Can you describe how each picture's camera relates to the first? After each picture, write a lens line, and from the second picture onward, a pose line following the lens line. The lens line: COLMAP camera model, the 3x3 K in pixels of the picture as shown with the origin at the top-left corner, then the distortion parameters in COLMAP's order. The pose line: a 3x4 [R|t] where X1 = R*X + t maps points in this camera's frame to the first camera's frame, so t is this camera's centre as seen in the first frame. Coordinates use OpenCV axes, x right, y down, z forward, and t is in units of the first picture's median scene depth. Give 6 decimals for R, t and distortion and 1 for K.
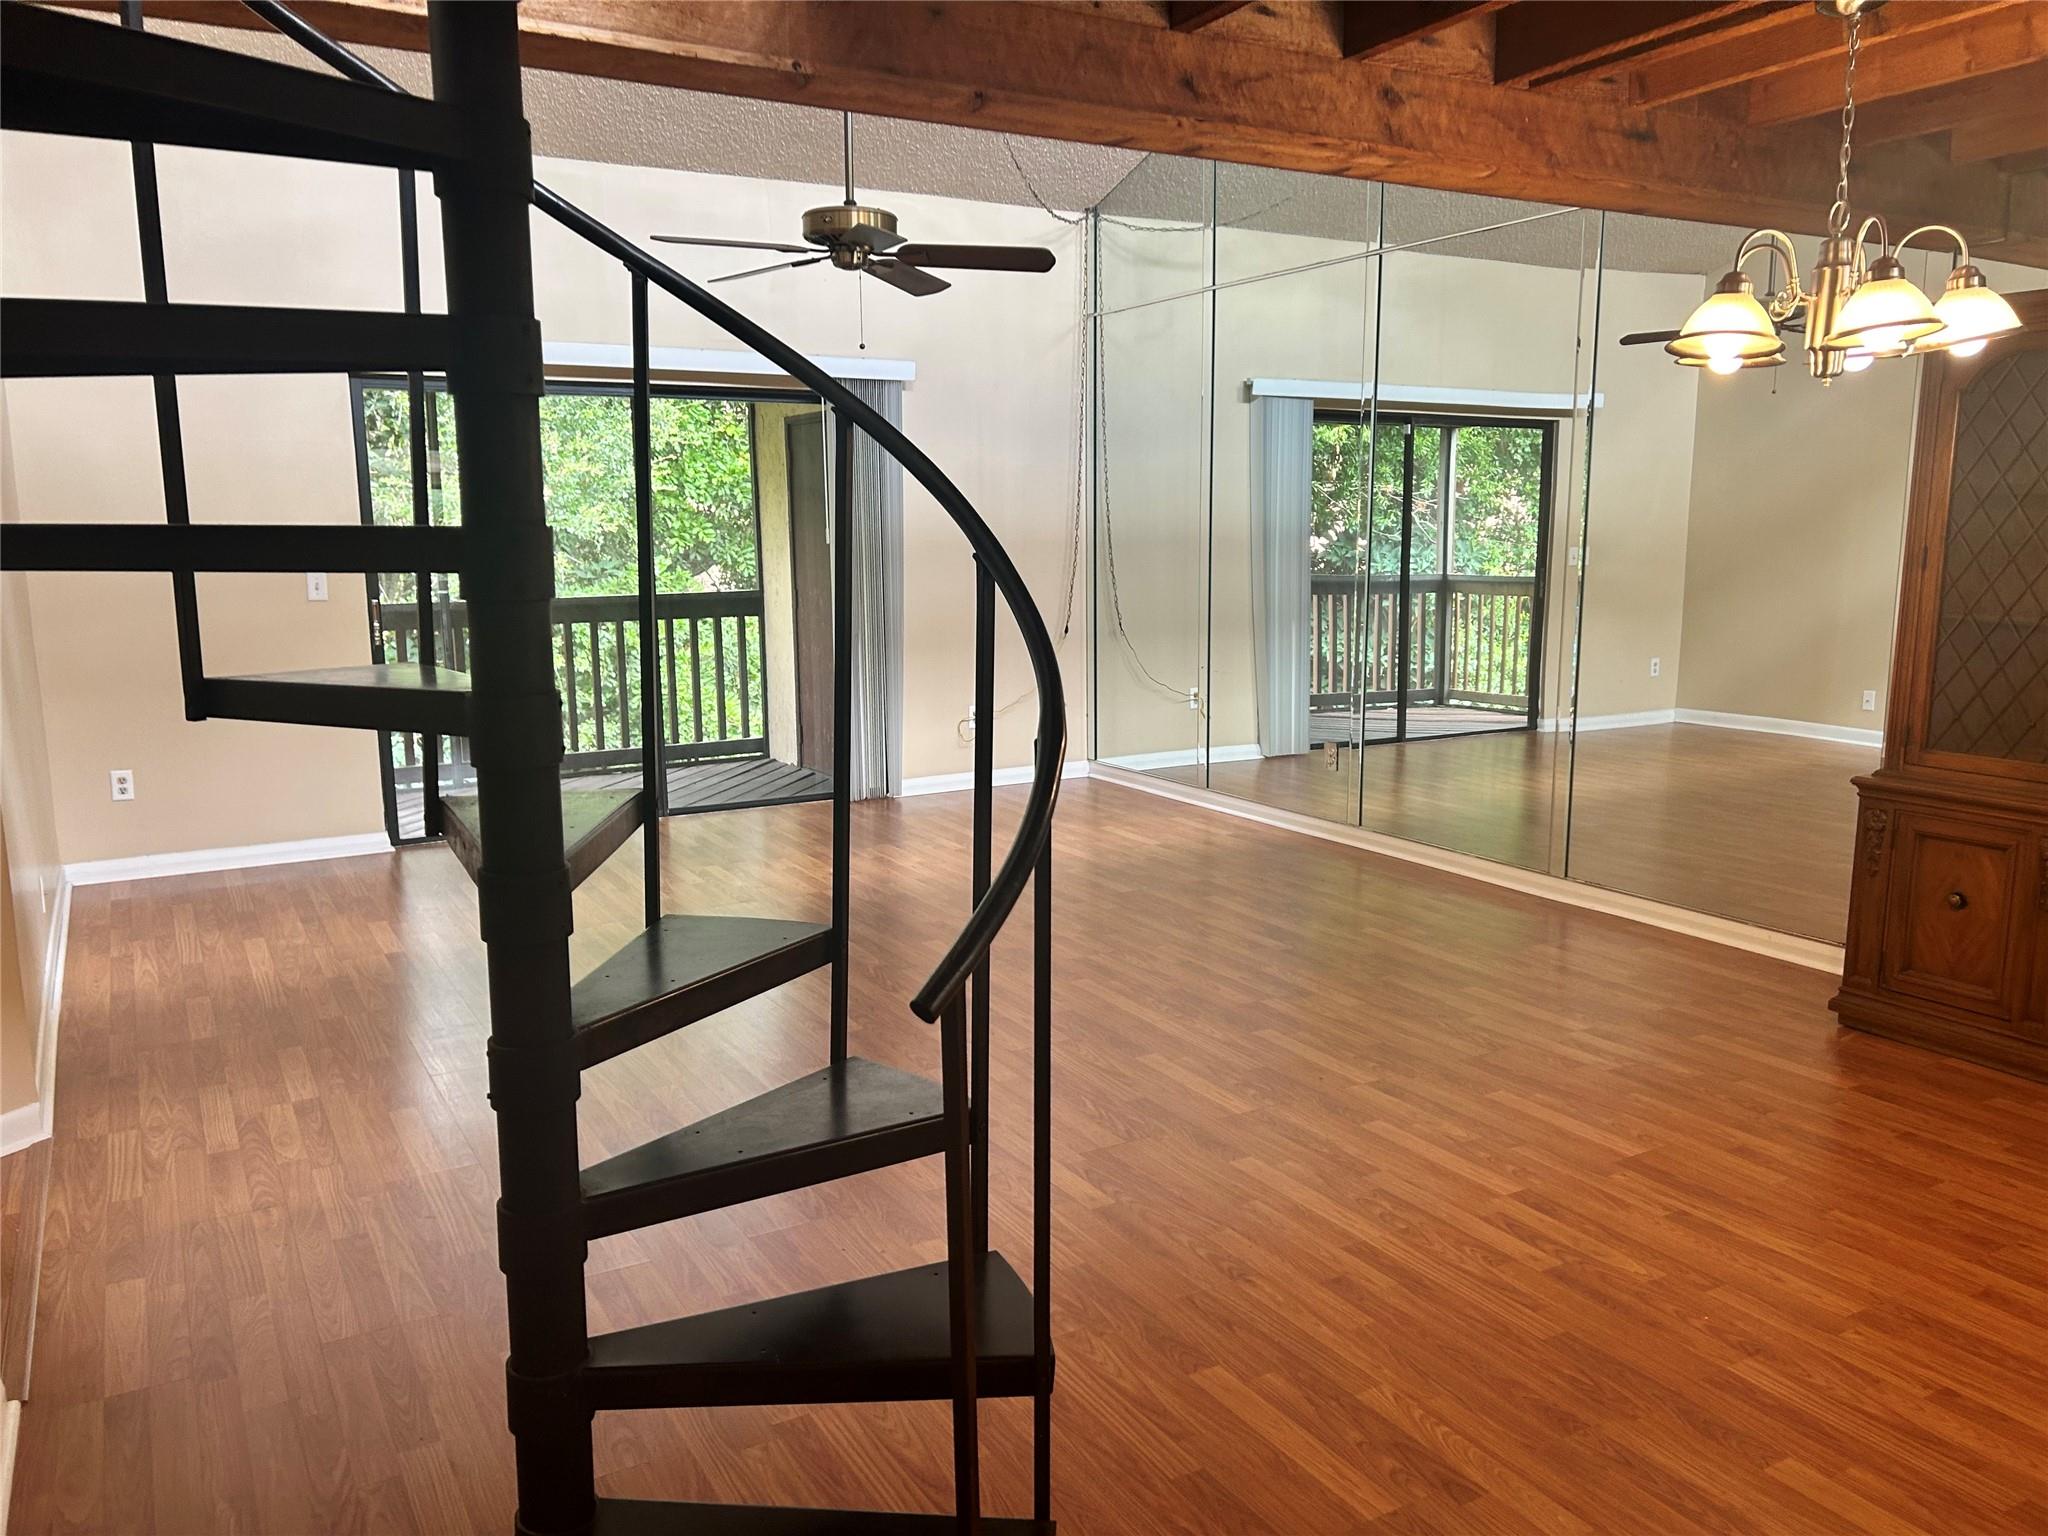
lens RADIAL K [[1548.5, 0, 1044.9], [0, 1548.5, 768.3], [0, 0, 1]] dist [0.039531, -0.004325]
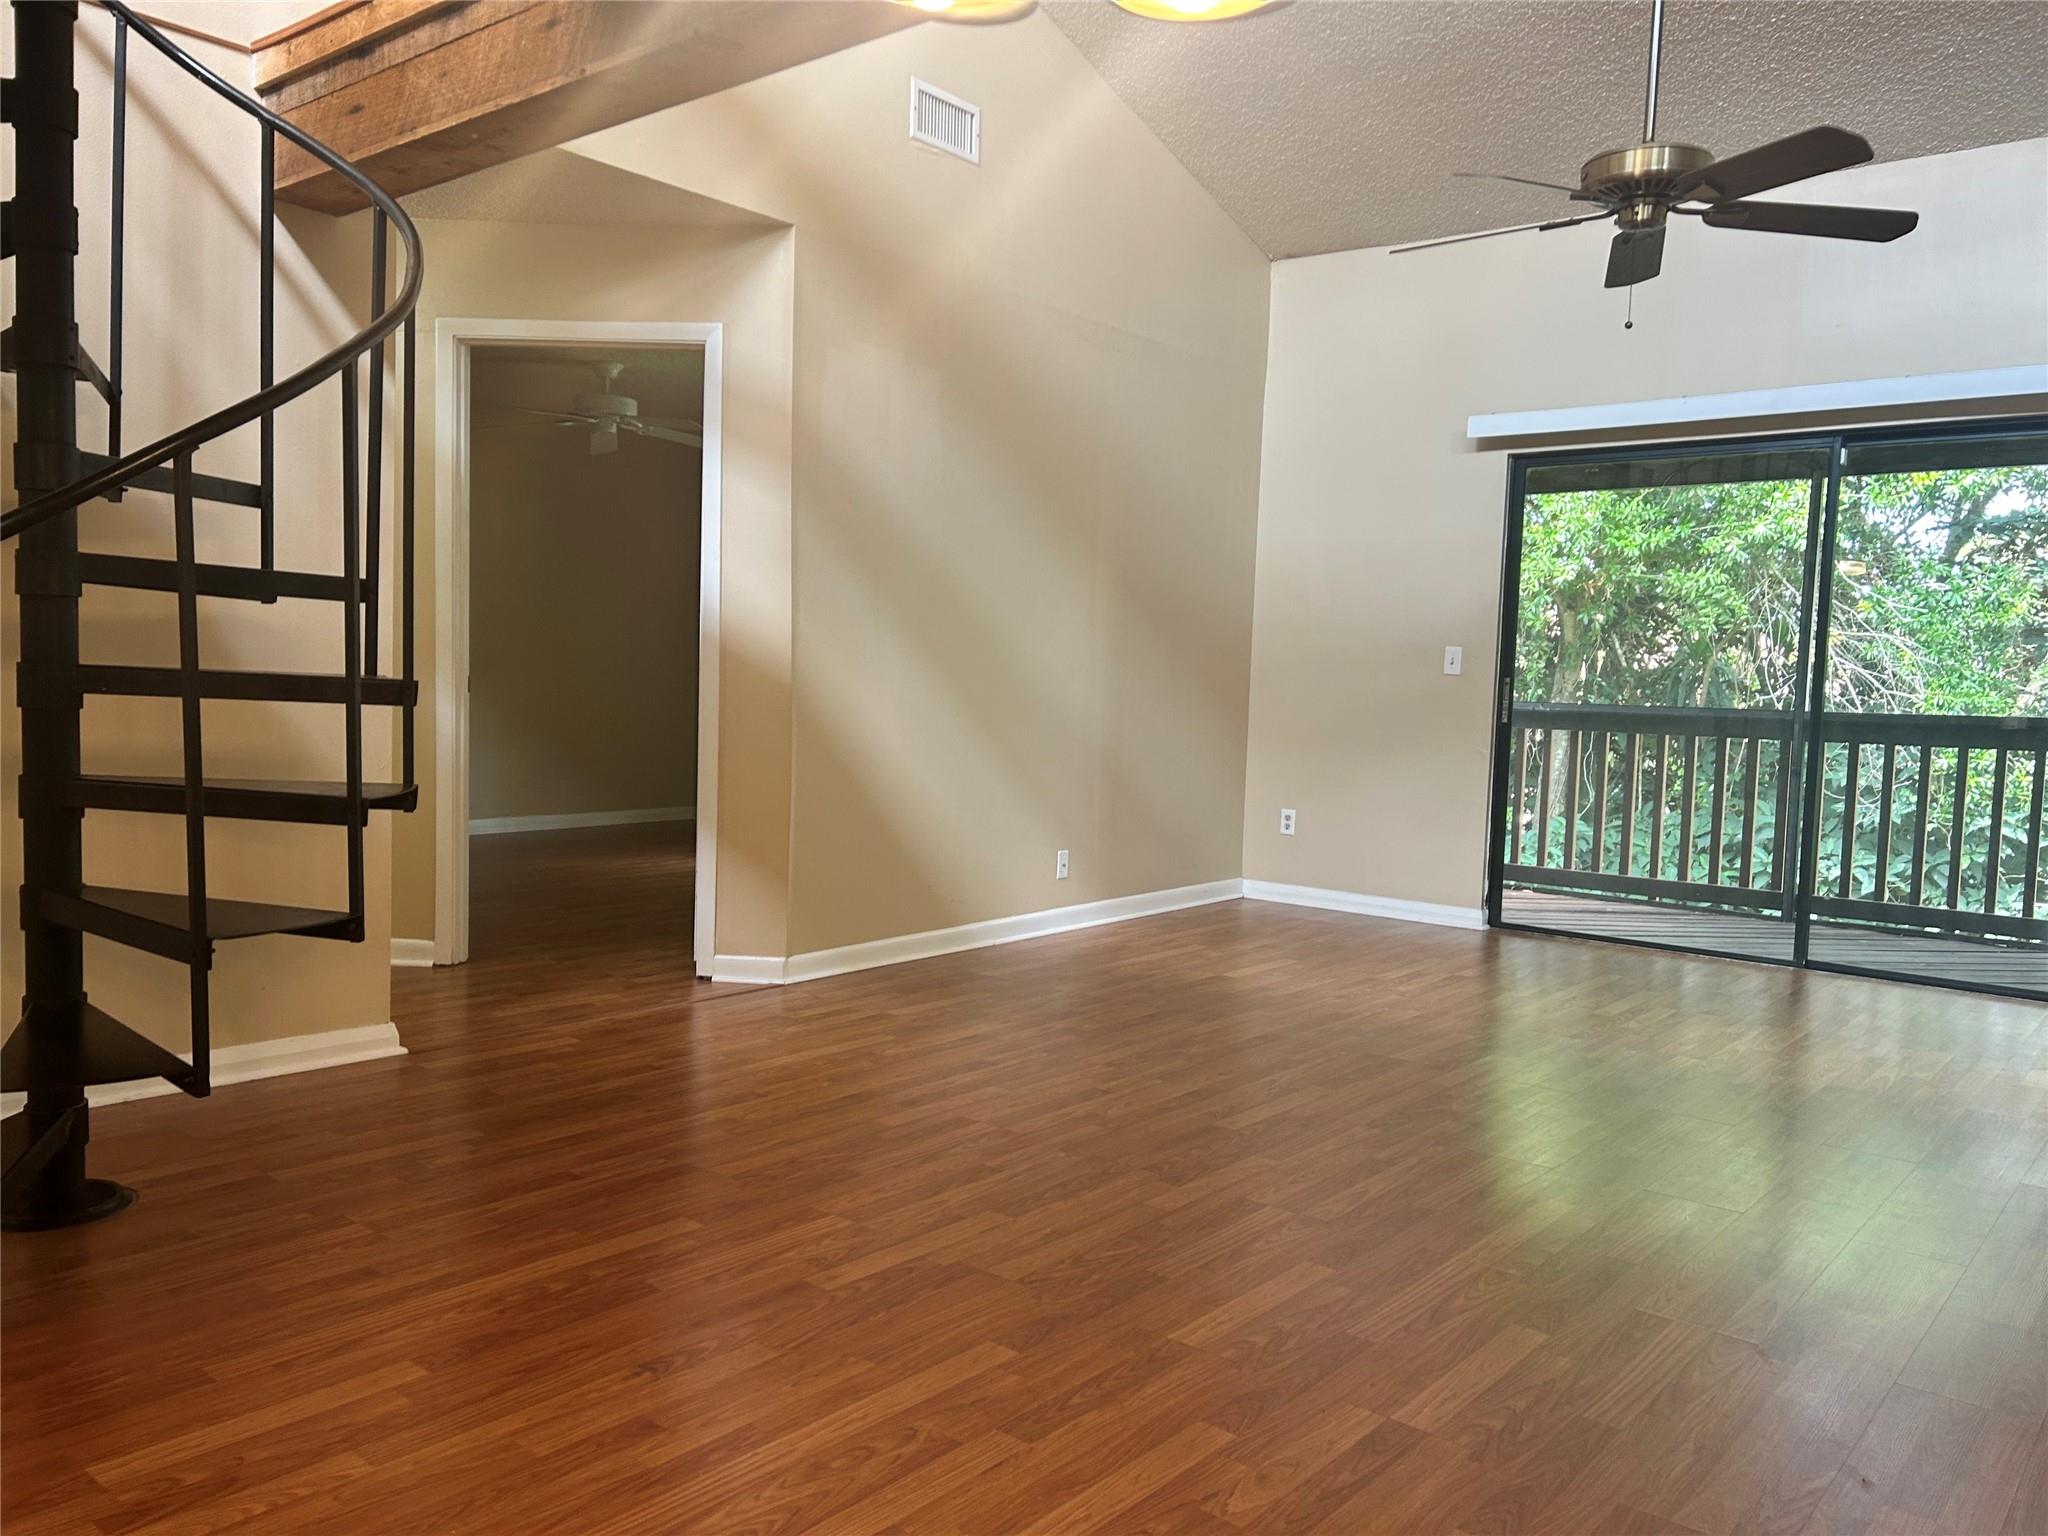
lens RADIAL K [[1548.5, 0, 1041.1], [0, 1548.5, 775.6], [0, 0, 1]] dist [0.039531, -0.004325]
pose [[0.351379, 0.088010, -0.932087, 0.443309], [-0.178826, 0.983551, 0.025455, -0.020331], [0.918996, 0.157737, 0.361338, 0.395010]]
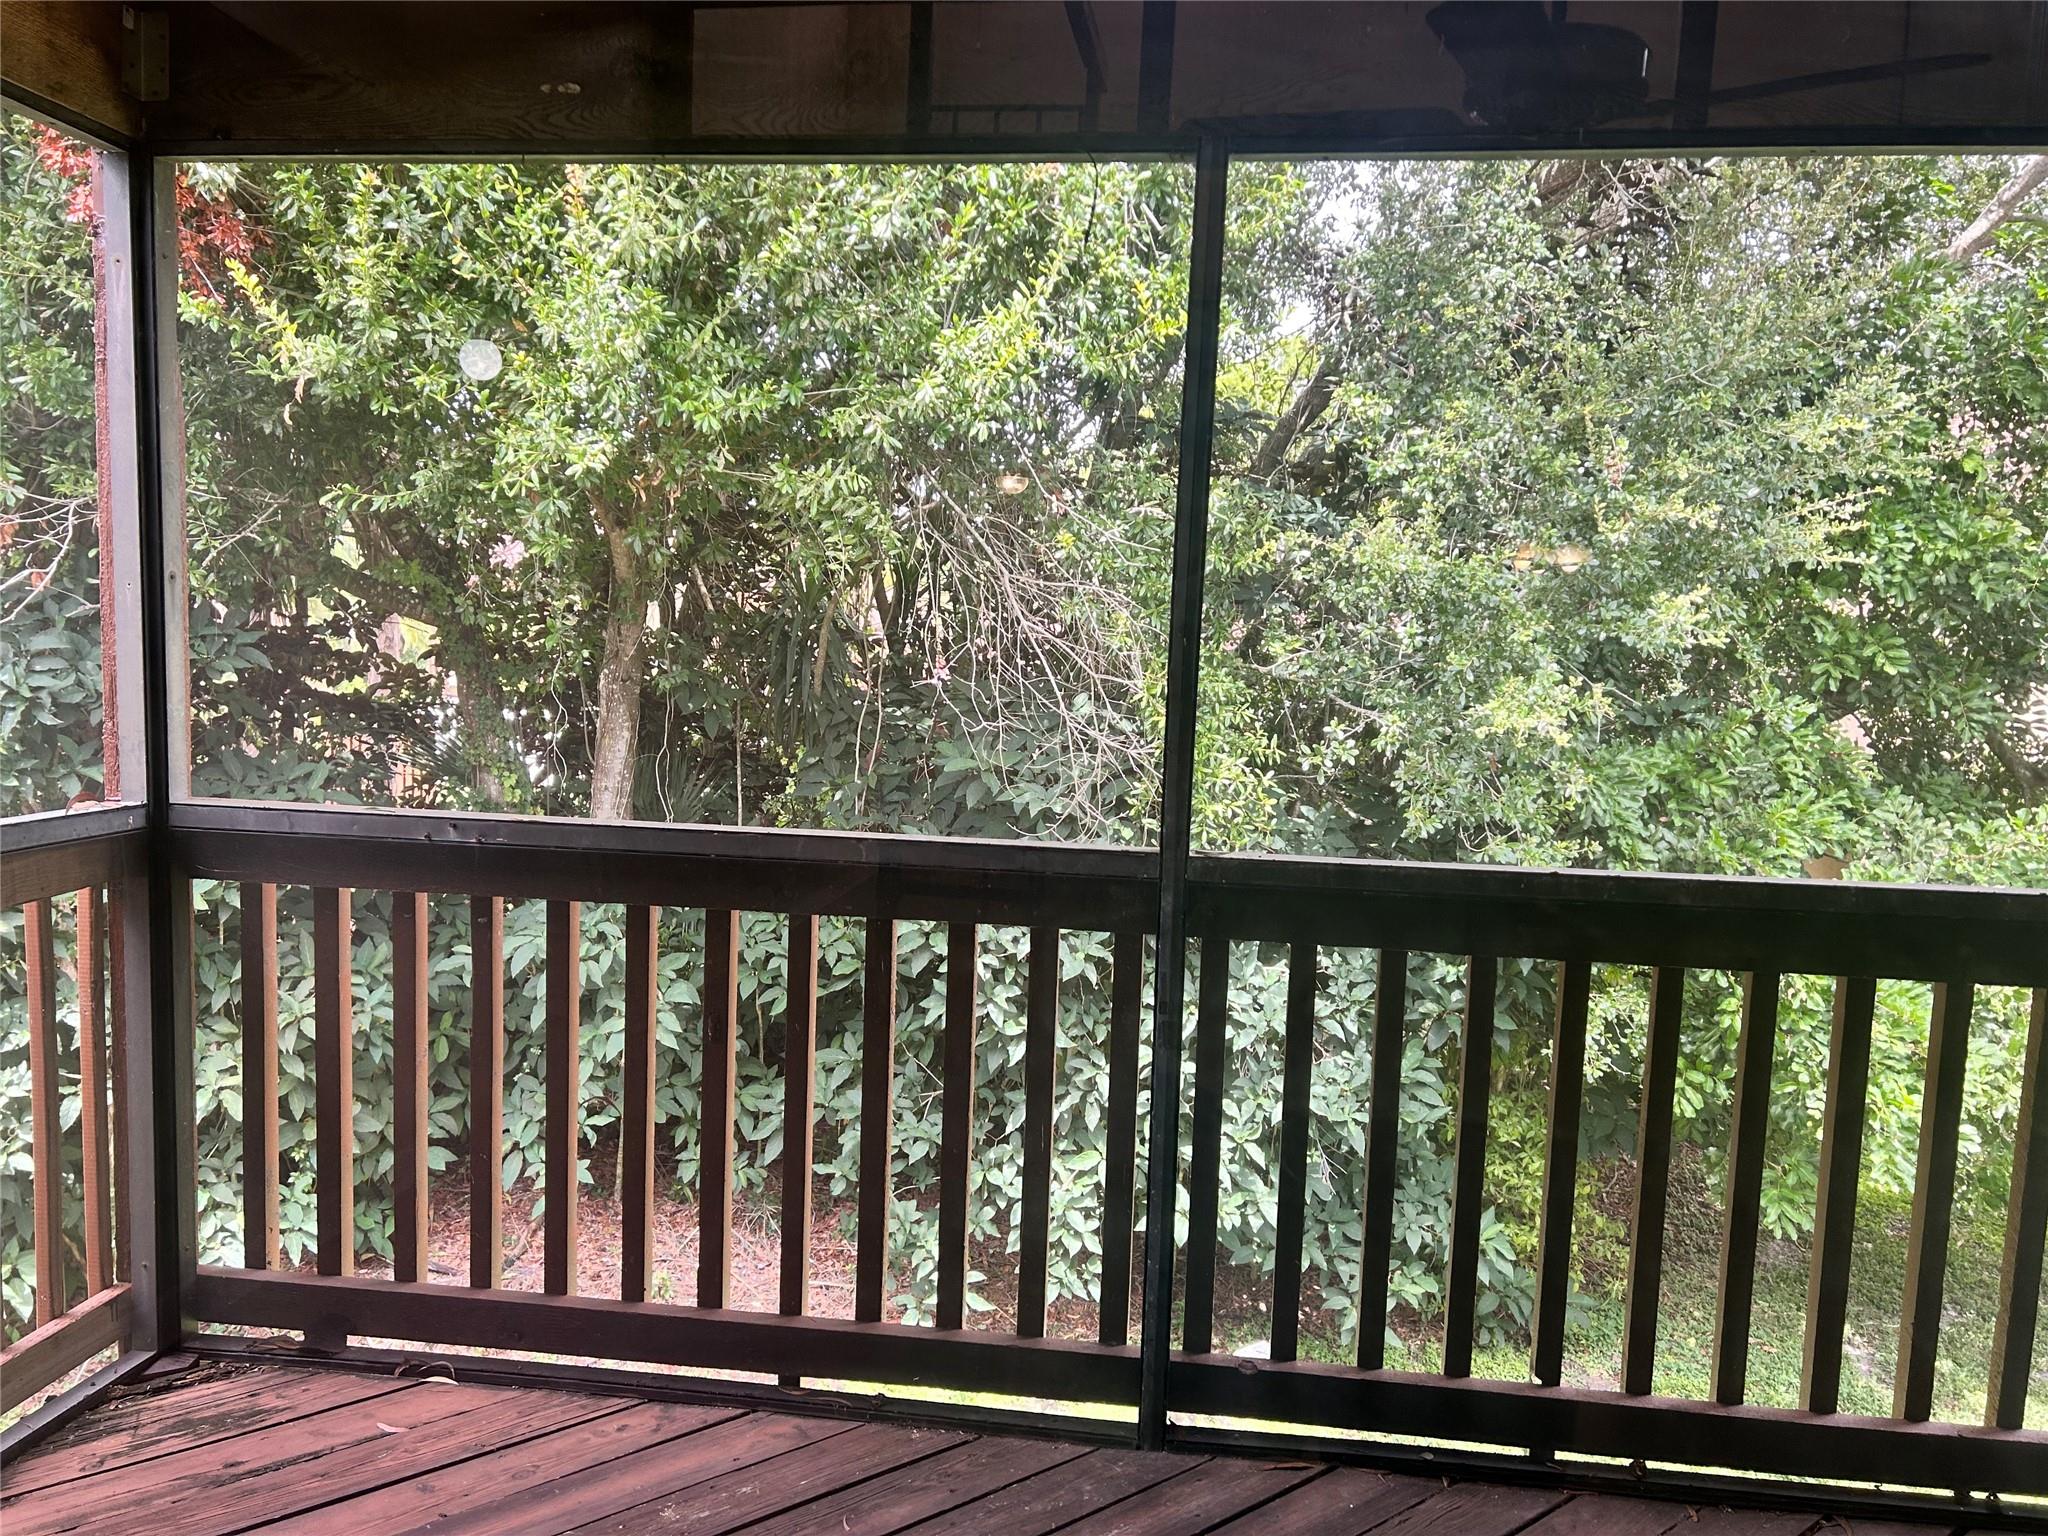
lens RADIAL K [[1548.5, 0, 1033.4], [0, 1548.5, 774.3], [0, 0, 1]] dist [0.039531, -0.004325]
pose [[0.792745, 0.106972, -0.600094, -0.327767], [-0.143356, 0.989586, -0.012976, -0.165595], [0.592457, 0.096313, 0.799824, 1.064287]]
